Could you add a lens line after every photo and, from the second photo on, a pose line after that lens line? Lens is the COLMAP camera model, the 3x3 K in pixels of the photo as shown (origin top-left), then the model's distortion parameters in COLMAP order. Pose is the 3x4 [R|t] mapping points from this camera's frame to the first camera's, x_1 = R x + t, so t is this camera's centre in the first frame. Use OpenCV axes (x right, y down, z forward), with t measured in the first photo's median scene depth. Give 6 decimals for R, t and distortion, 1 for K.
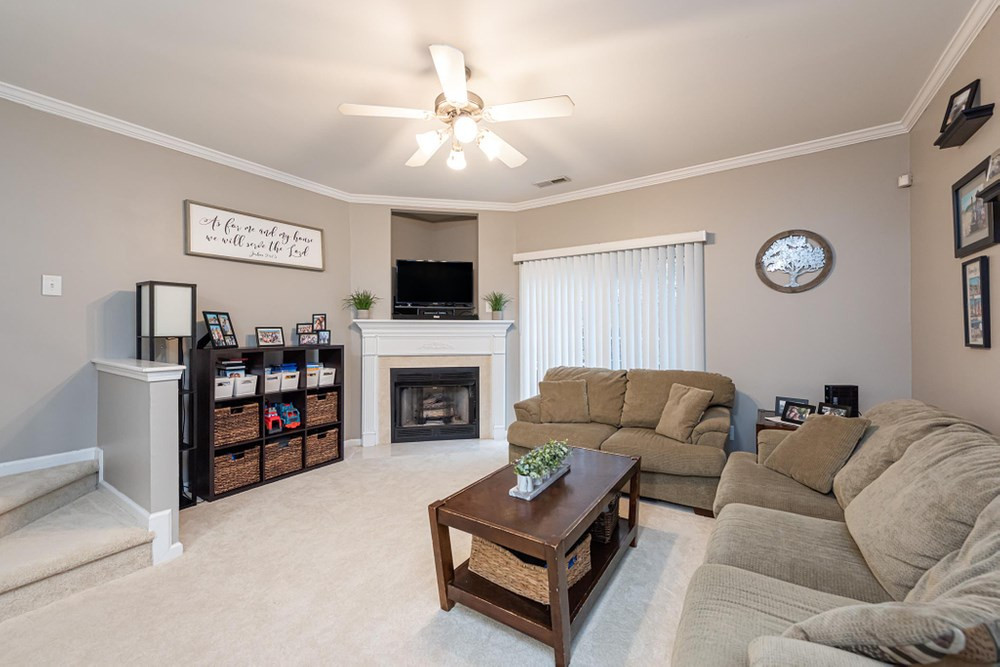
lens RADIAL K [[410.1, 0, 502.9], [0, 410.1, 327.5], [0, 0, 1]] dist [0.002271, -0.000856]
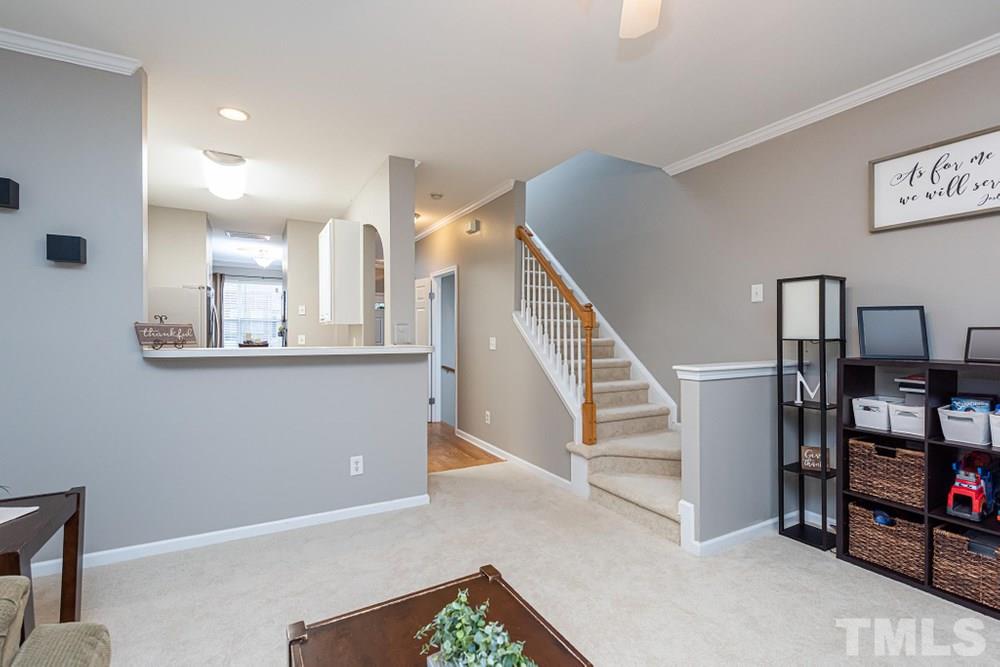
lens RADIAL K [[448.5, 0, 499.4], [0, 448.5, 332.8], [0, 0, 1]] dist [-0.002491, -0.000552]
pose [[-0.480156, 0.004790, -0.877170, 0.235709], [0.004314, 0.999986, 0.003099, 0.001675], [0.877172, -0.002296, -0.480170, 0.635432]]
